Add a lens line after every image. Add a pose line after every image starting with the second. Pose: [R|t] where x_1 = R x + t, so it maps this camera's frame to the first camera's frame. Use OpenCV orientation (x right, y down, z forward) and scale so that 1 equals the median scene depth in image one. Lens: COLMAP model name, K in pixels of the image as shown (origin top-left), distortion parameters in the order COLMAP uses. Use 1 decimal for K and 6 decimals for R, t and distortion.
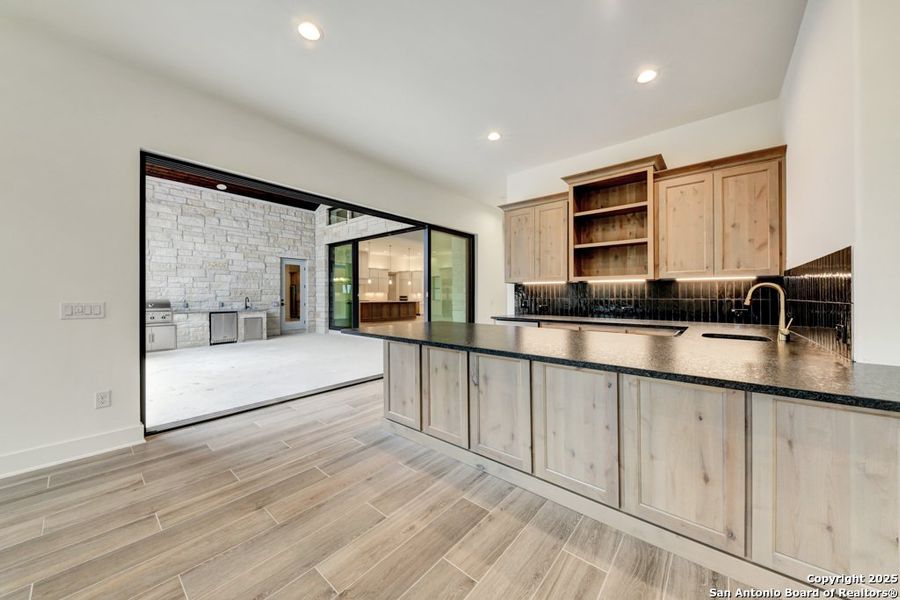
lens RADIAL K [[314.8, 0, 453.3], [0, 314.8, 293.5], [0, 0, 1]] dist [0.008791, -0.004848]
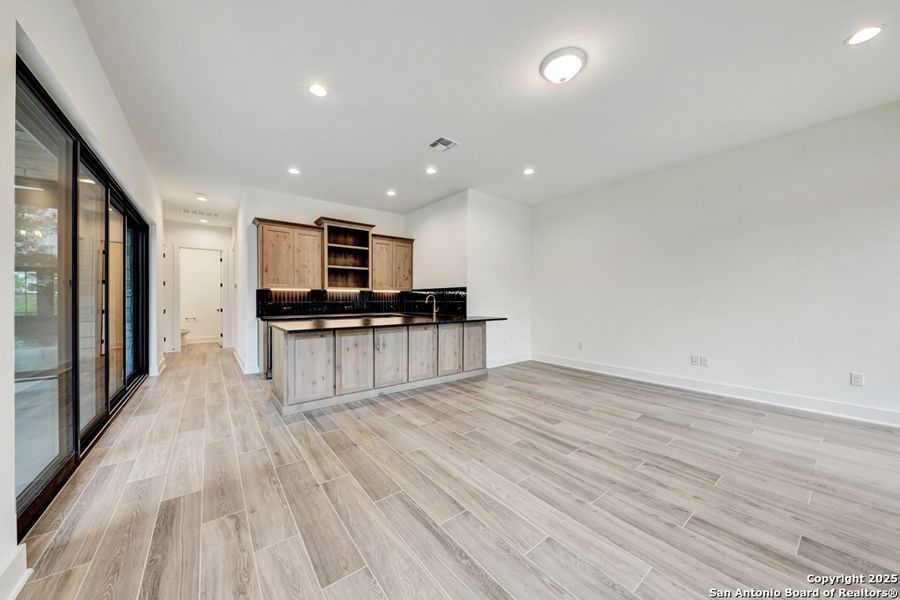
lens RADIAL K [[314.8, 0, 456.6], [0, 314.8, 298.2], [0, 0, 1]] dist [0.008791, -0.004848]
pose [[0.199732, 0.000761, 0.979850, -1.416642], [-0.004042, 0.999992, 0.000047, -0.004678], [-0.979842, -0.003970, 0.199734, 0.181994]]
